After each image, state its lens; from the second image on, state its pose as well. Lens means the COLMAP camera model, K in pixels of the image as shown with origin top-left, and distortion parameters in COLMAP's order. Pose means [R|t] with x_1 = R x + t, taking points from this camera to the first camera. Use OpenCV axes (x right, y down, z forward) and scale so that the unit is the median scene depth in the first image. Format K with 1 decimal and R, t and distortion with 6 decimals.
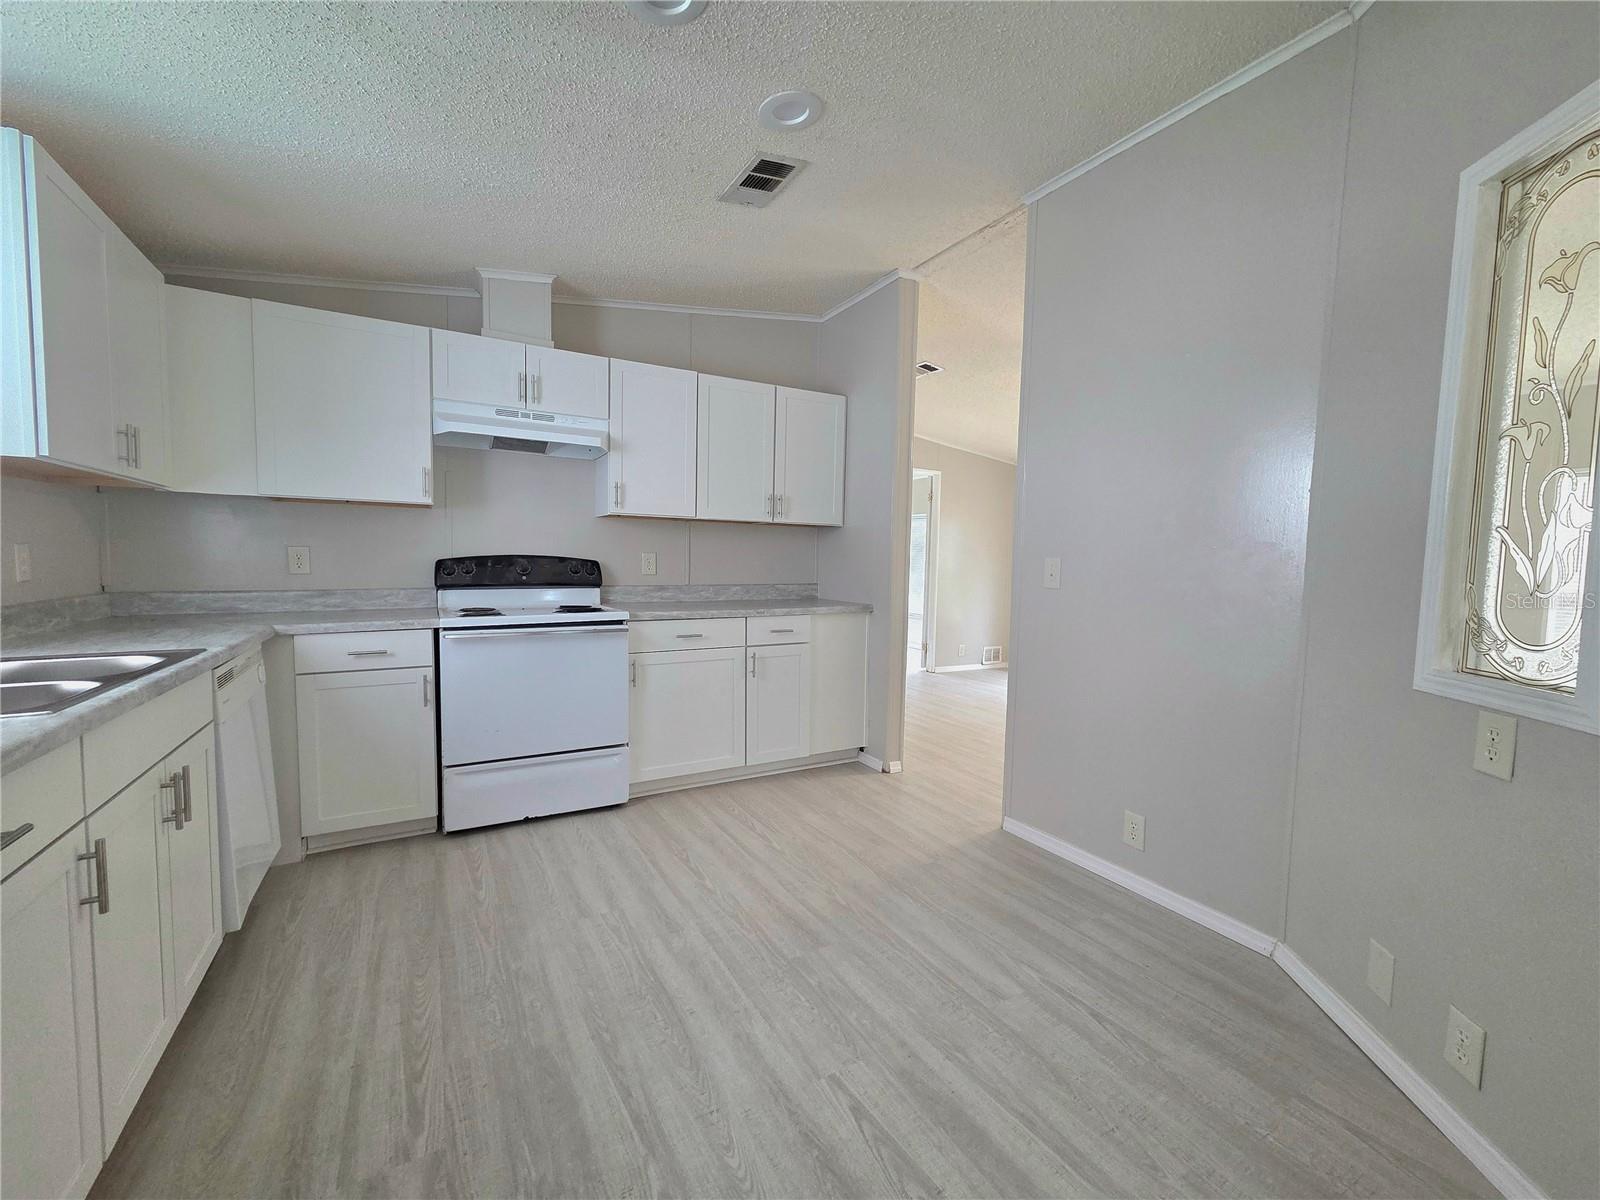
lens RADIAL K [[651.8, 0, 800.6], [0, 651.8, 599.5], [0, 0, 1]] dist [0.001323, -0.000255]
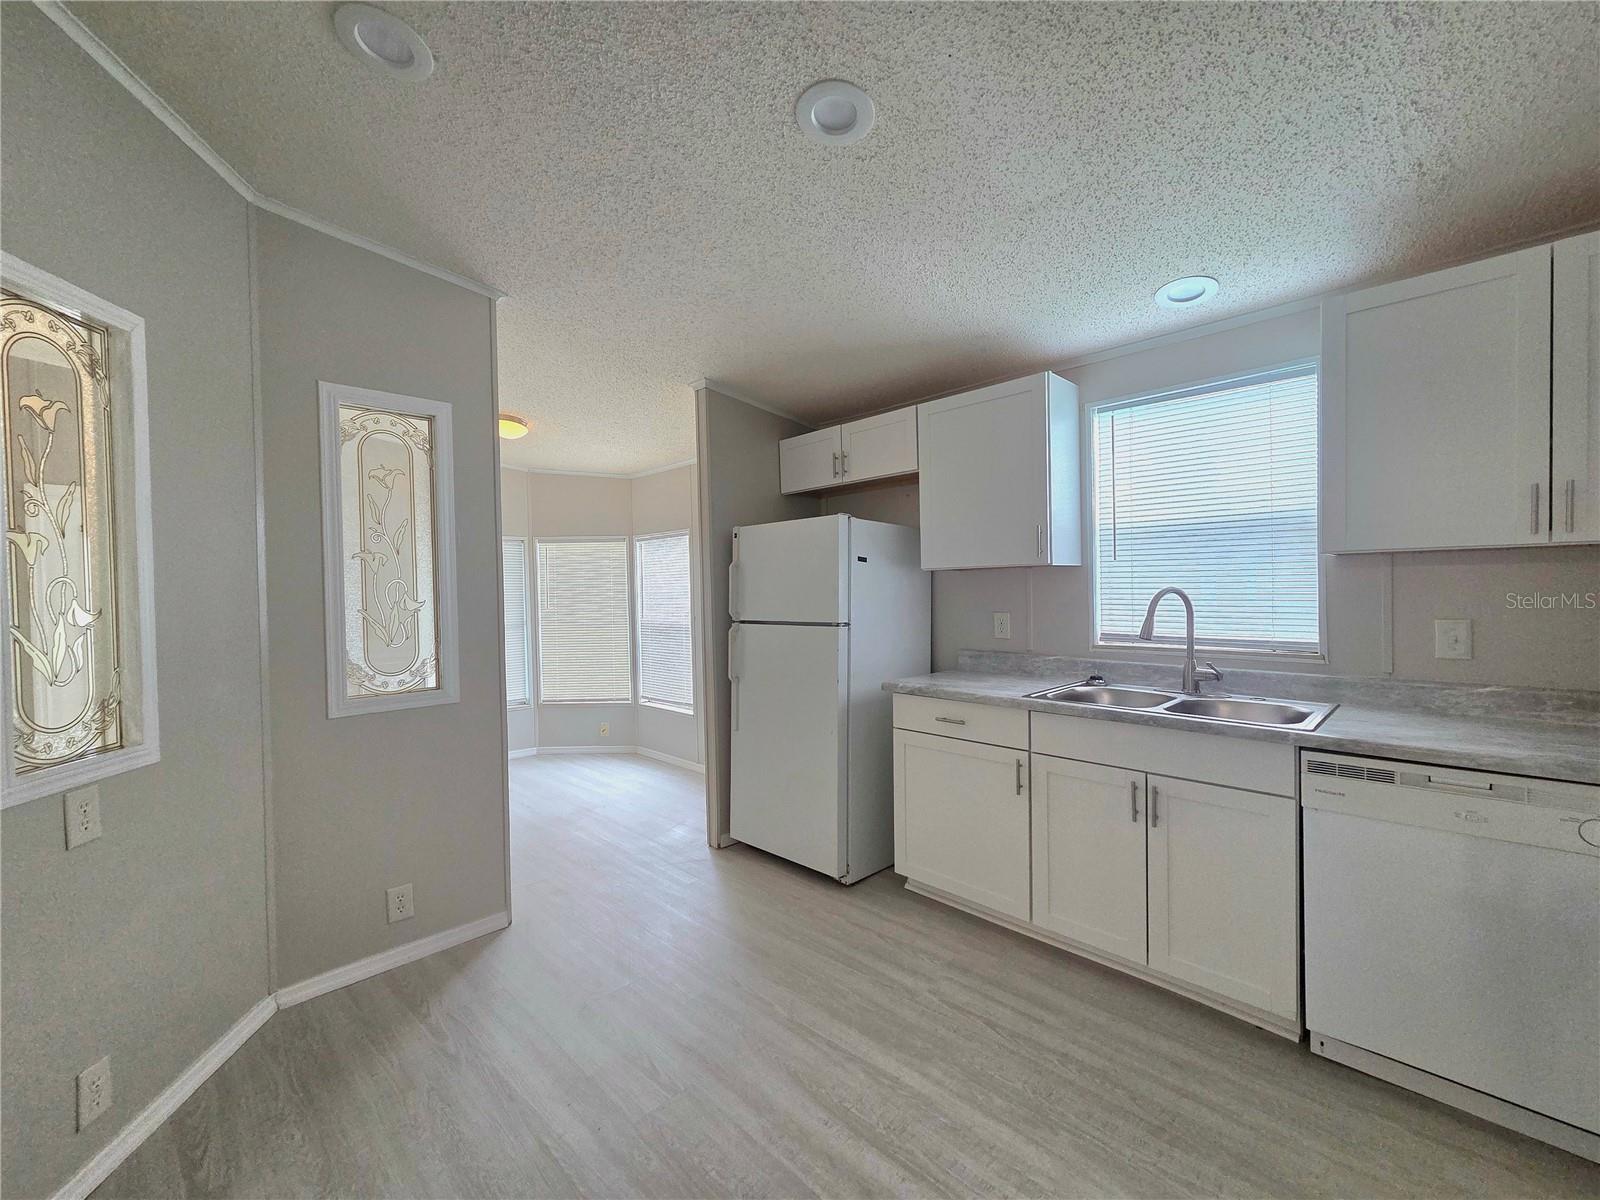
lens RADIAL K [[651.8, 0, 796.8], [0, 651.8, 602.7], [0, 0, 1]] dist [0.001323, -0.000255]
pose [[-0.965937, 0.005009, -0.258729, 0.137725], [-0.014037, 0.997326, 0.071714, -0.224680], [0.258396, 0.072903, -0.963284, 2.167021]]
